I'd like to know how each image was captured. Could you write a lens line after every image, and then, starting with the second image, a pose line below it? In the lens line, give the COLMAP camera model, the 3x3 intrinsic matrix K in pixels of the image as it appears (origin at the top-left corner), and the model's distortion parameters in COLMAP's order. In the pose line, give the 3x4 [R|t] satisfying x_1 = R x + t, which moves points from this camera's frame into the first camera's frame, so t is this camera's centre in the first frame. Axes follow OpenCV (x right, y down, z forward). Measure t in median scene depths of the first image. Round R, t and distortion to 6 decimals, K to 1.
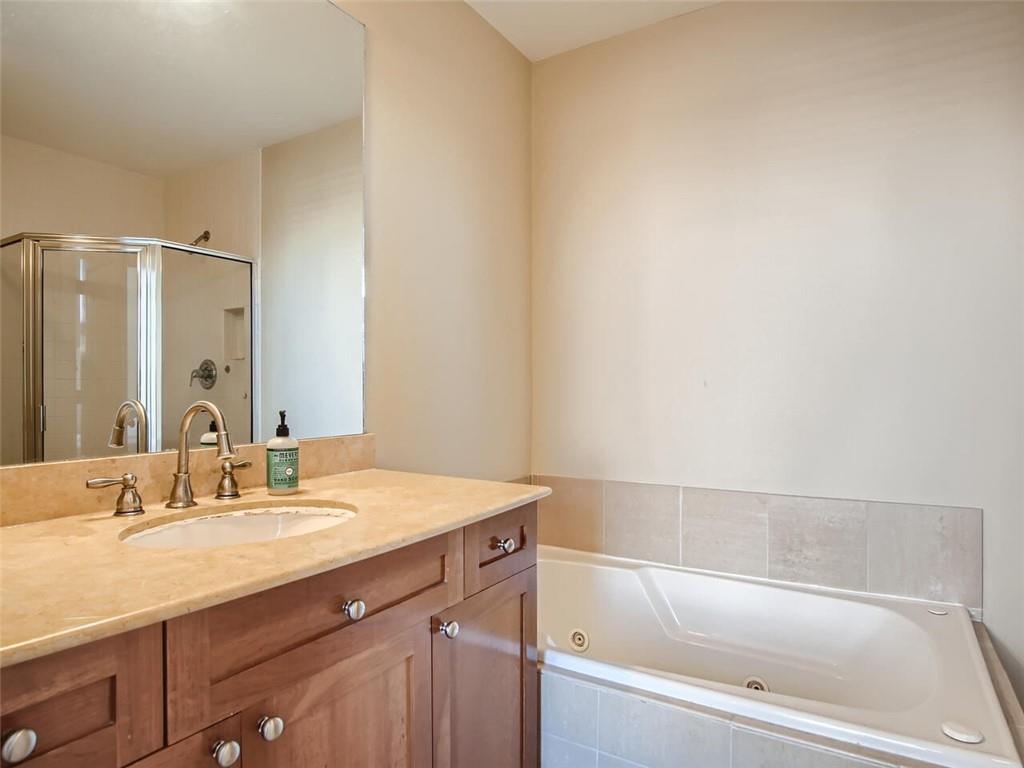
lens RADIAL K [[618.1, 0, 513.3], [0, 618.1, 388.2], [0, 0, 1]] dist [-0.002994, -0.000626]
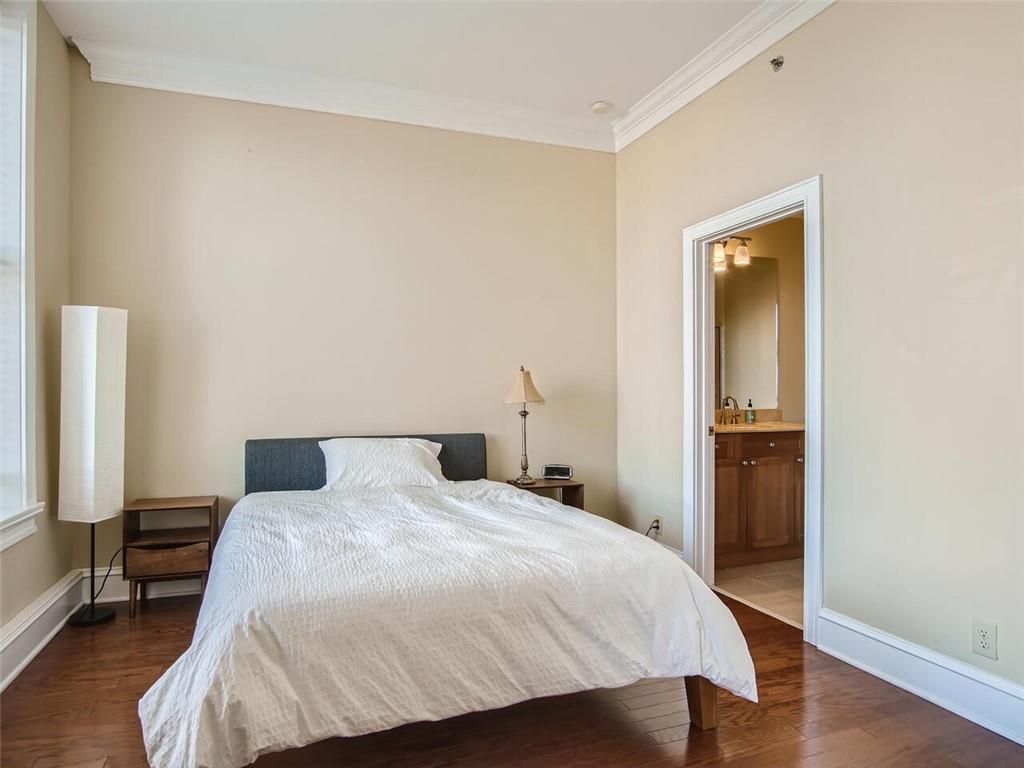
lens RADIAL K [[618.1, 0, 513.4], [0, 618.1, 385.6], [0, 0, 1]] dist [-0.002994, -0.000626]
pose [[0.787224, 0.020563, -0.616324, 0.671791], [-0.017020, 0.999788, 0.011617, -0.053131], [0.616432, 0.001344, 0.787407, -2.412895]]
